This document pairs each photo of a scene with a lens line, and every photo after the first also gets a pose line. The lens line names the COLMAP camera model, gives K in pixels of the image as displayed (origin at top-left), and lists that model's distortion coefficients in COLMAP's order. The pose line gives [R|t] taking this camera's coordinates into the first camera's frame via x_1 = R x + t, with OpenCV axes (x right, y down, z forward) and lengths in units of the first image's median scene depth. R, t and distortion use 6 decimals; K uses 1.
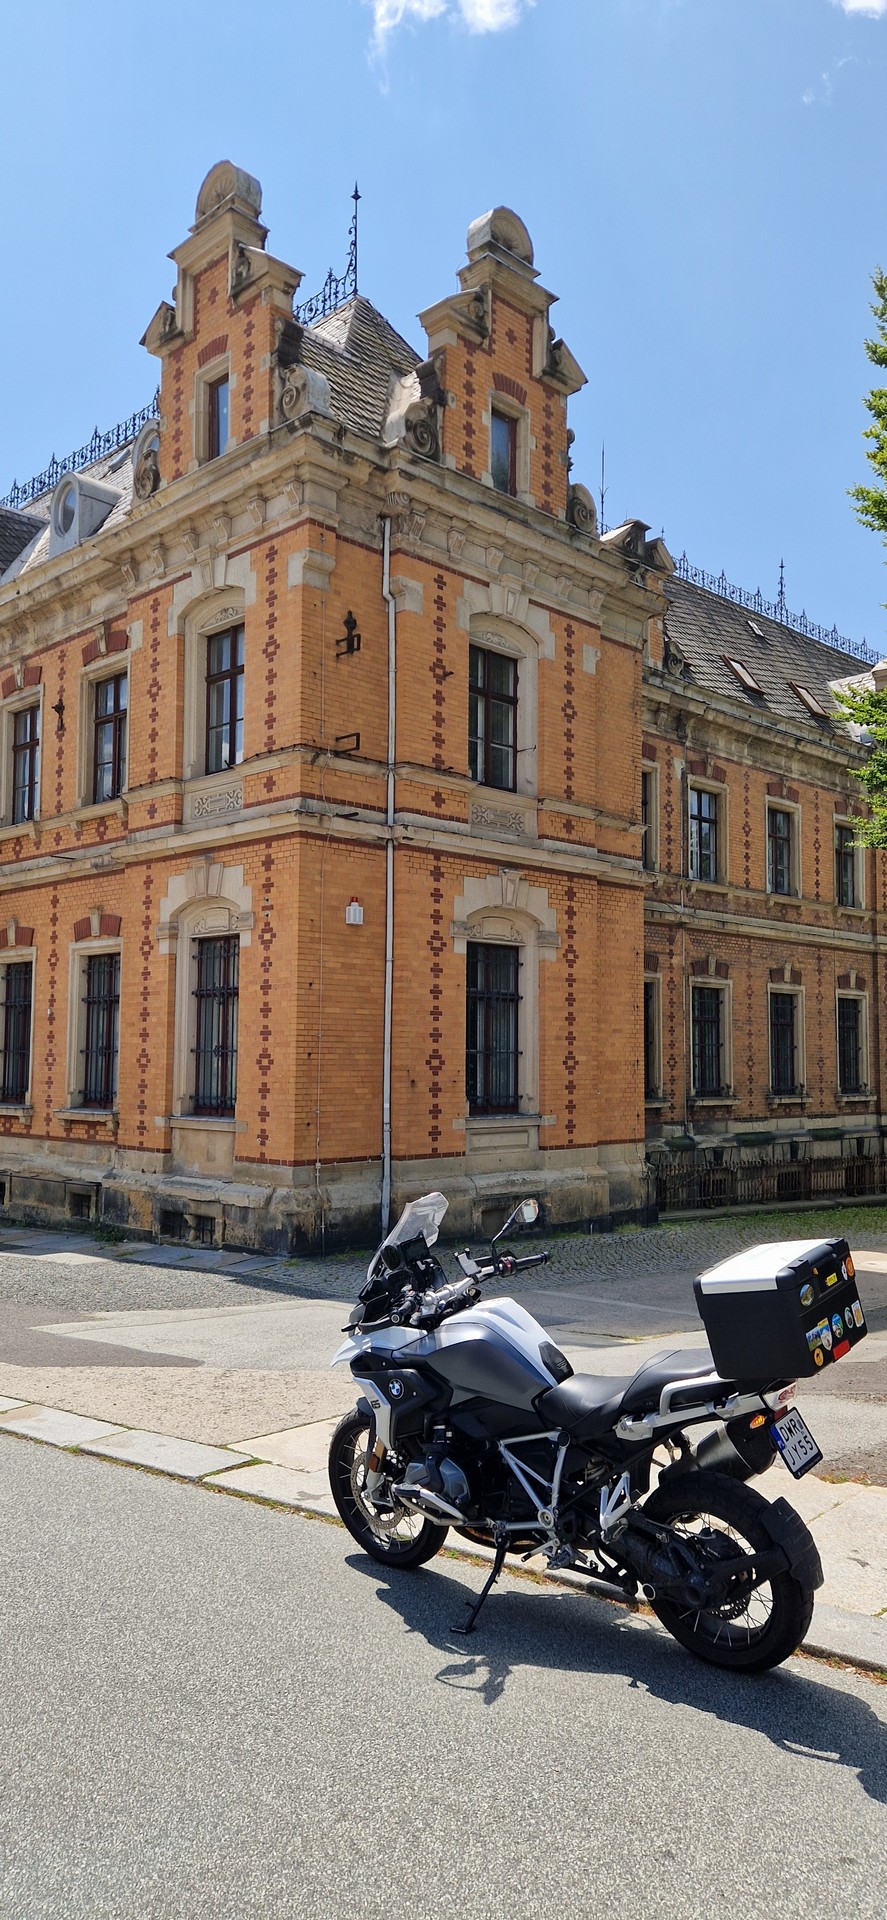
lens RADIAL K [[1301.5, 0, 456.1], [0, 1301.5, 960.1], [0, 0, 1]] dist [0.031711, -0.008820]
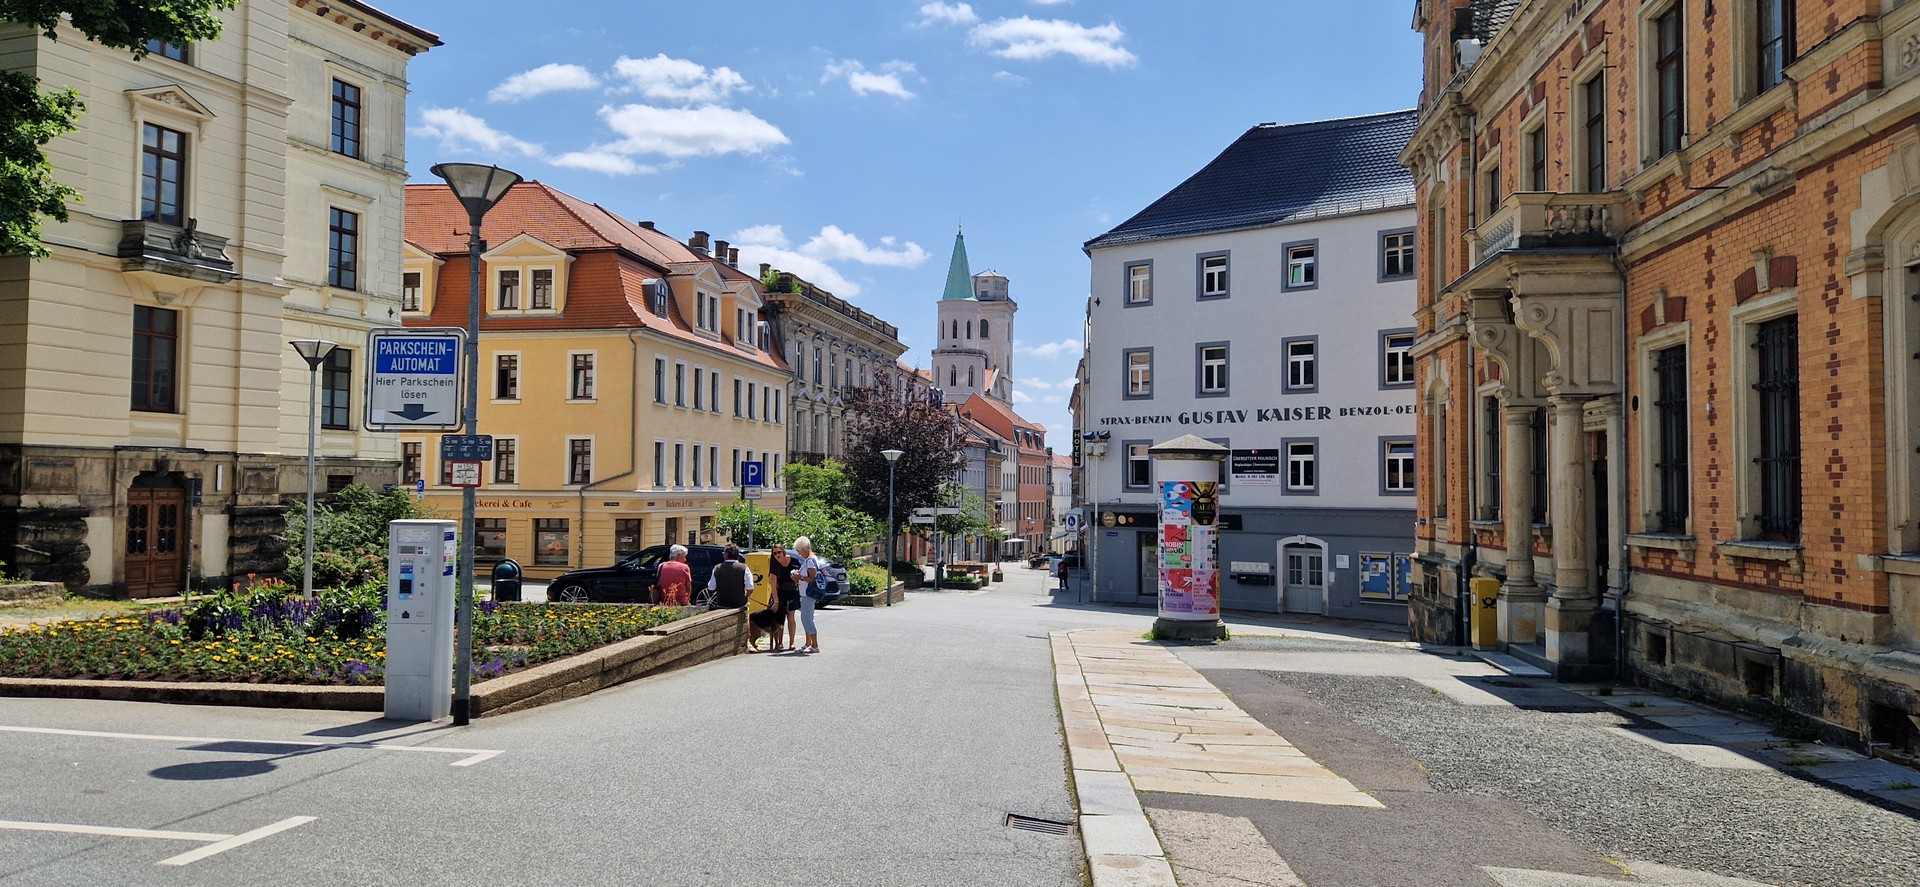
lens RADIAL K [[1301.5, 0, 979.2], [0, 1301.5, 433.3], [0, 0, 1]] dist [0.031711, -0.008820]
pose [[0.615142, -0.036395, -0.787575, 0.013483], [0.055034, 0.998479, -0.003157, 0.036529], [0.786493, -0.041402, 0.616210, 0.249735]]
